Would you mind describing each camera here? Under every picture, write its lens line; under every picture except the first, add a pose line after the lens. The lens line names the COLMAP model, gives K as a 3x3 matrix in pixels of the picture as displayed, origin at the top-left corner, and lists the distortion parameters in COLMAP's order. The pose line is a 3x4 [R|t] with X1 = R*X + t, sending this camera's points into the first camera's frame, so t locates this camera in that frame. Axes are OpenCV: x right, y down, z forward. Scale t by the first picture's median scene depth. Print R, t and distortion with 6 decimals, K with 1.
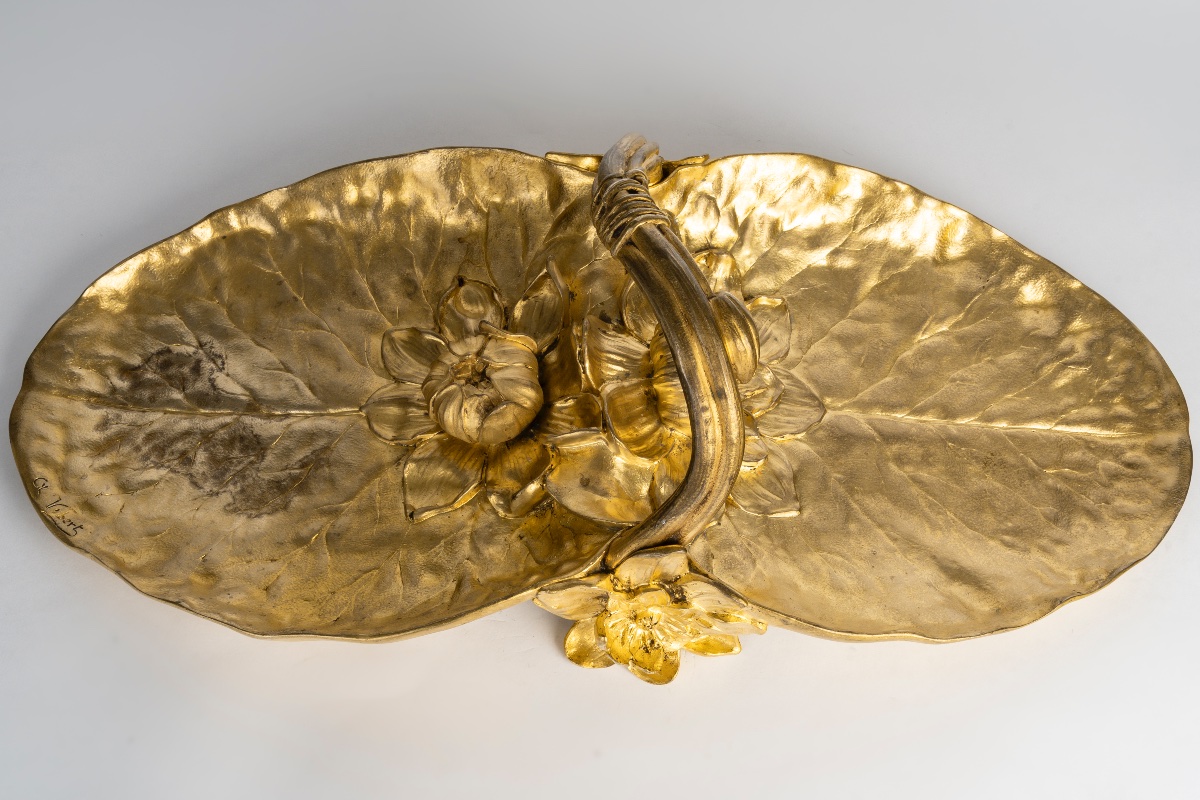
lens RADIAL K [[1276.7, 0, 600.3], [0, 1276.7, 344.6], [0, 0, 1]] dist [-0.004299, -0.003219]
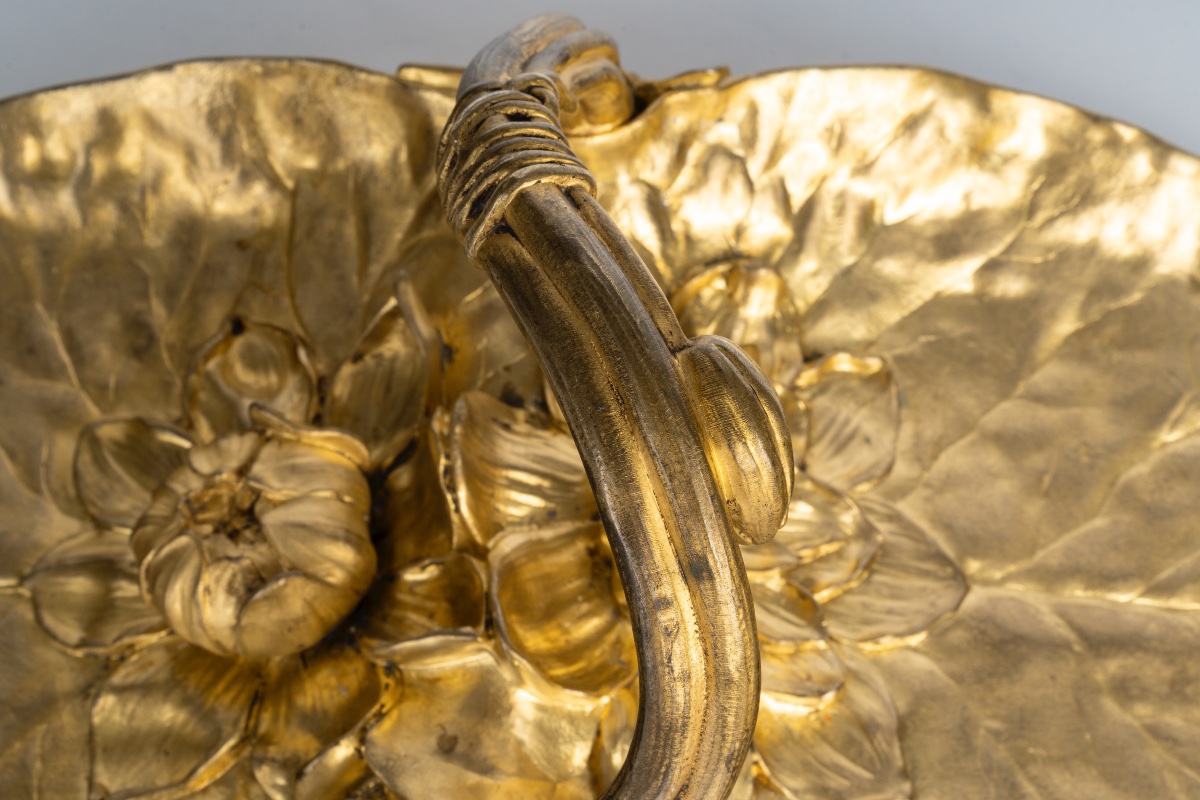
lens RADIAL K [[1873.8, 0, 600.0], [0, 1873.8, 400.0], [0, 0, 1]] dist [0.026811, 0.058684]
pose [[0.998830, -0.000866, -0.048361, 0.072317], [-0.000209, 0.999753, -0.022224, -0.003944], [0.048369, 0.022208, 0.998583, 0.282450]]
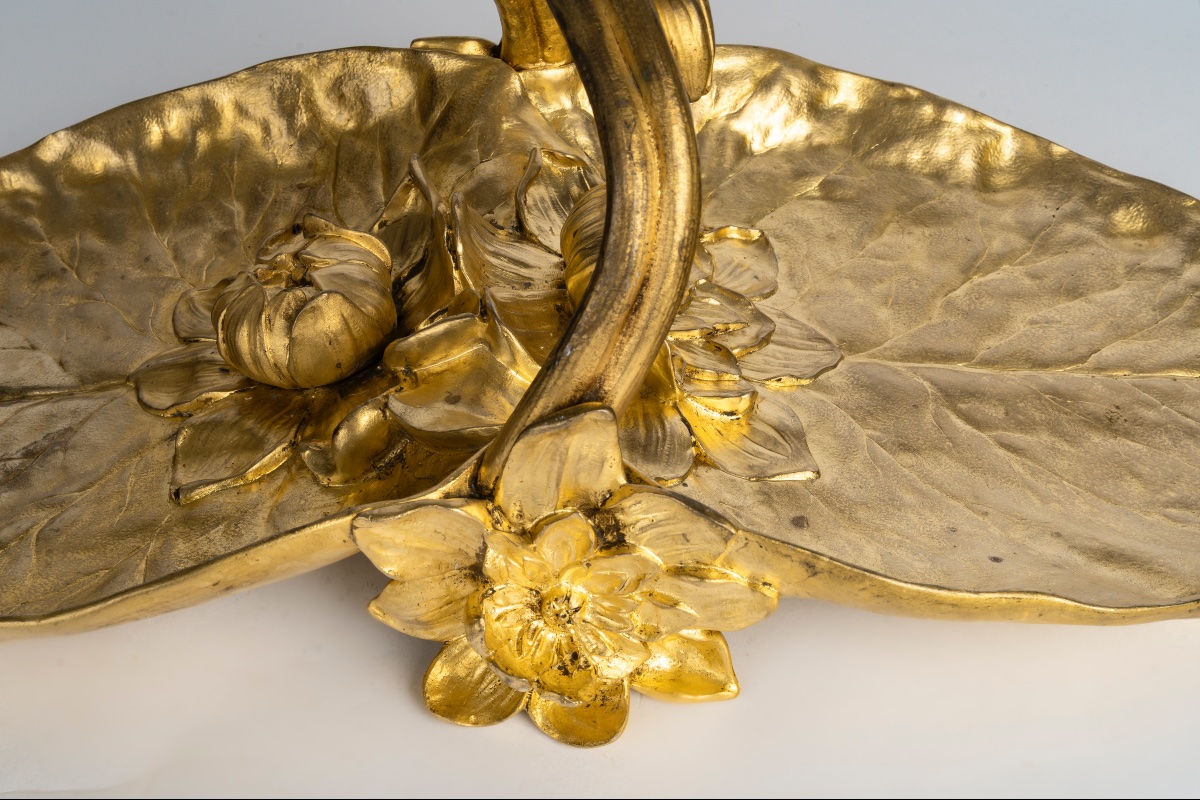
lens RADIAL K [[1230.1, 0, 541.5], [0, 1230.1, 400.2], [0, 0, 1]] dist [0.000080, -0.000591]
pose [[0.997997, -0.050694, -0.037849, 0.047729], [0.035606, 0.944596, -0.326298, 0.276666], [0.052293, 0.324296, 0.944509, 0.420252]]
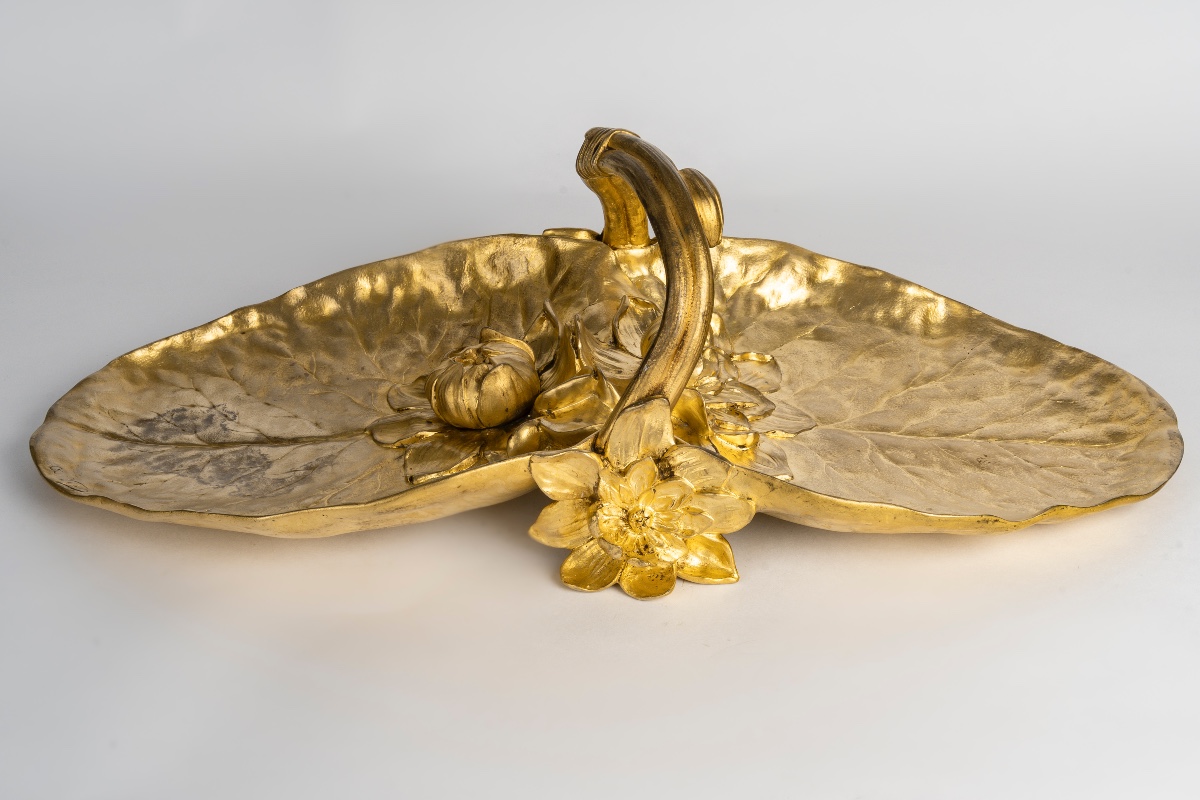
lens RADIAL K [[1661.9, 0, 618.8], [0, 1661.9, 602.3], [0, 0, 1]] dist [-0.008735, -0.002617]
pose [[0.999137, -0.035970, -0.020760, 0.040935], [0.023642, 0.903581, -0.427765, 0.762992], [0.034145, 0.426906, 0.903651, -0.151576]]
